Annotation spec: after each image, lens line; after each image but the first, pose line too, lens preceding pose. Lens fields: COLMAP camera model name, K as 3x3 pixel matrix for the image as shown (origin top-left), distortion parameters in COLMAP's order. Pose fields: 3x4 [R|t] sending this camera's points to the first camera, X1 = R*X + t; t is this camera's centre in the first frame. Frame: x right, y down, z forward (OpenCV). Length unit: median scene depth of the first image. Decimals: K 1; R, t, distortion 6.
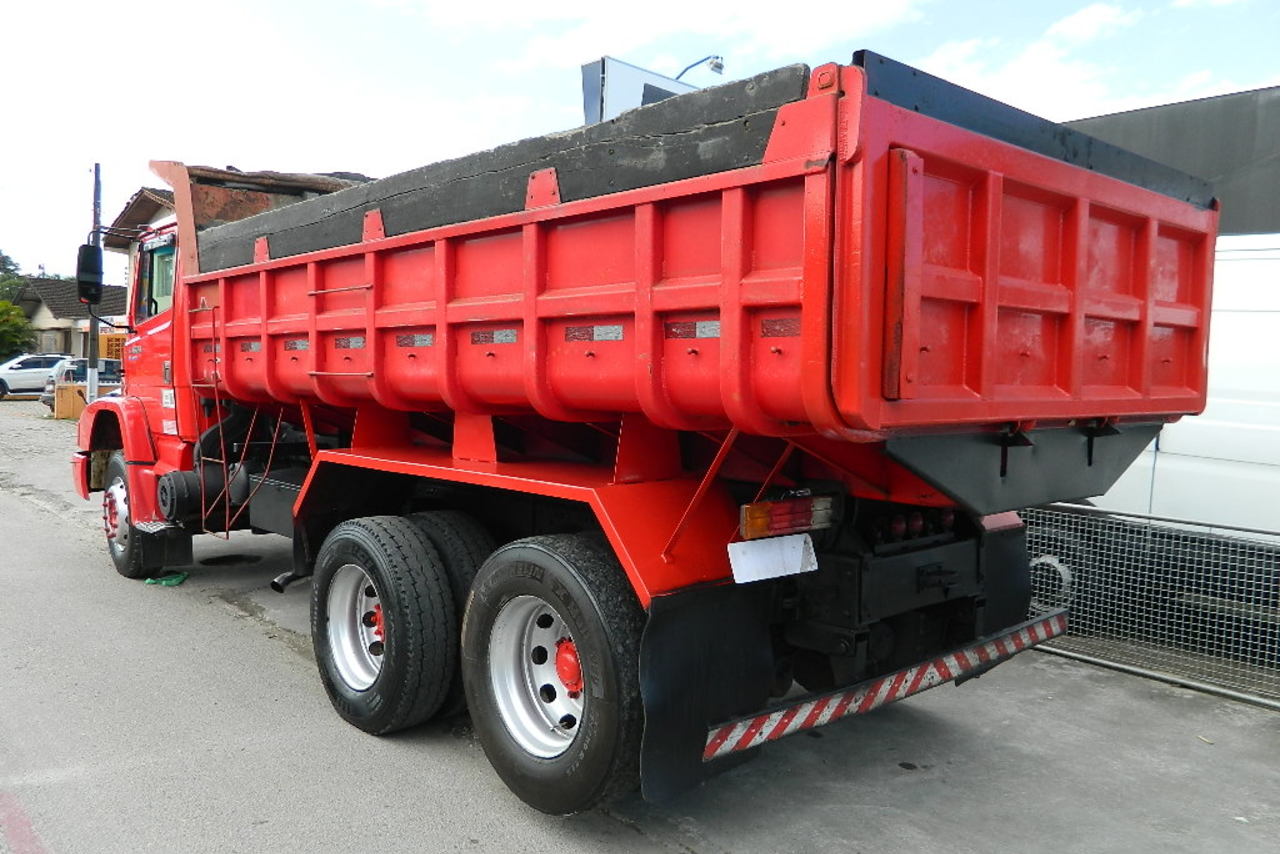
lens RADIAL K [[963.2, 0, 640.0], [0, 963.2, 427.0], [0, 0, 1]] dist [-0.001119, -0.001835]
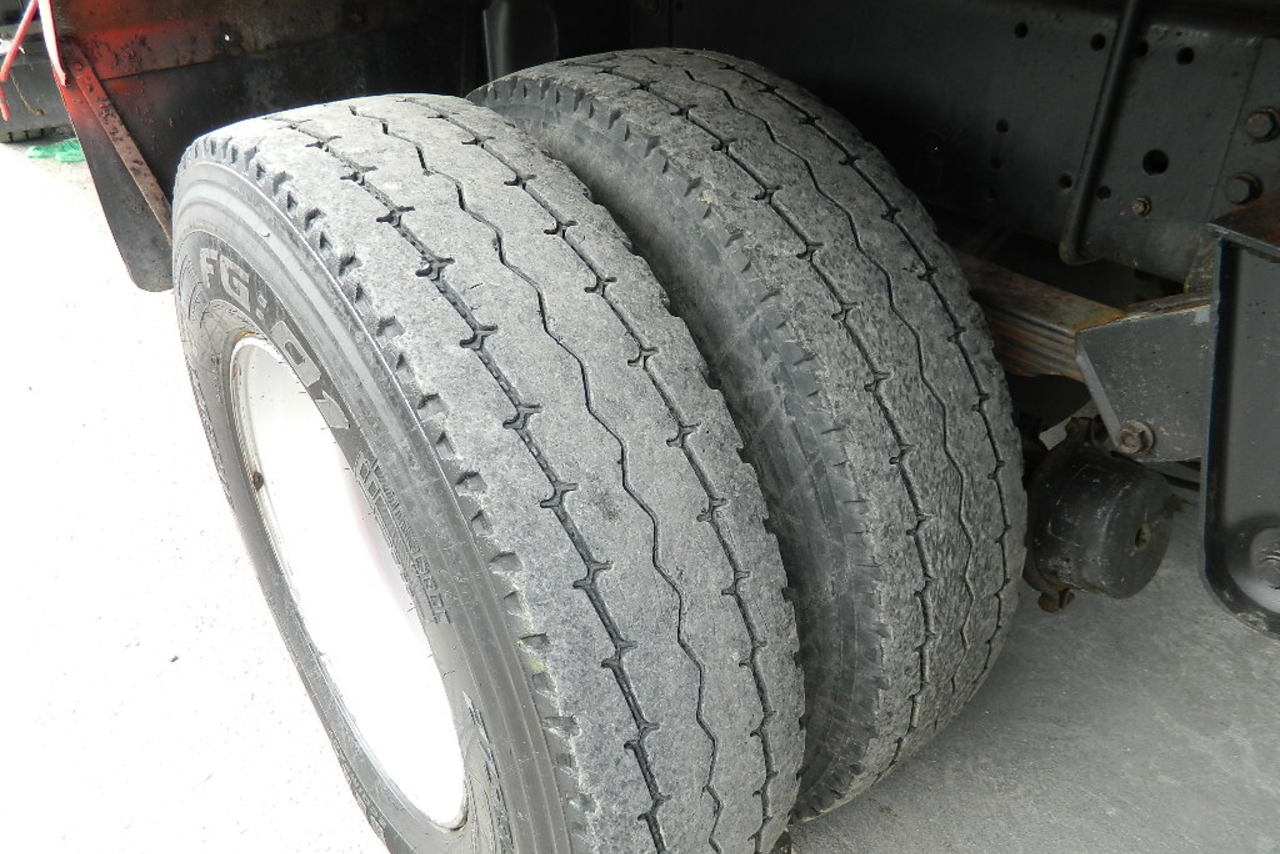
lens RADIAL K [[963.2, 0, 640.0], [0, 963.2, 427.0], [0, 0, 1]] dist [-0.001119, -0.001835]
pose [[0.996311, 0.019086, -0.083673, -0.281660], [0.025428, 0.865535, 0.500203, 0.075491], [0.081968, -0.500485, 0.861856, 1.151536]]
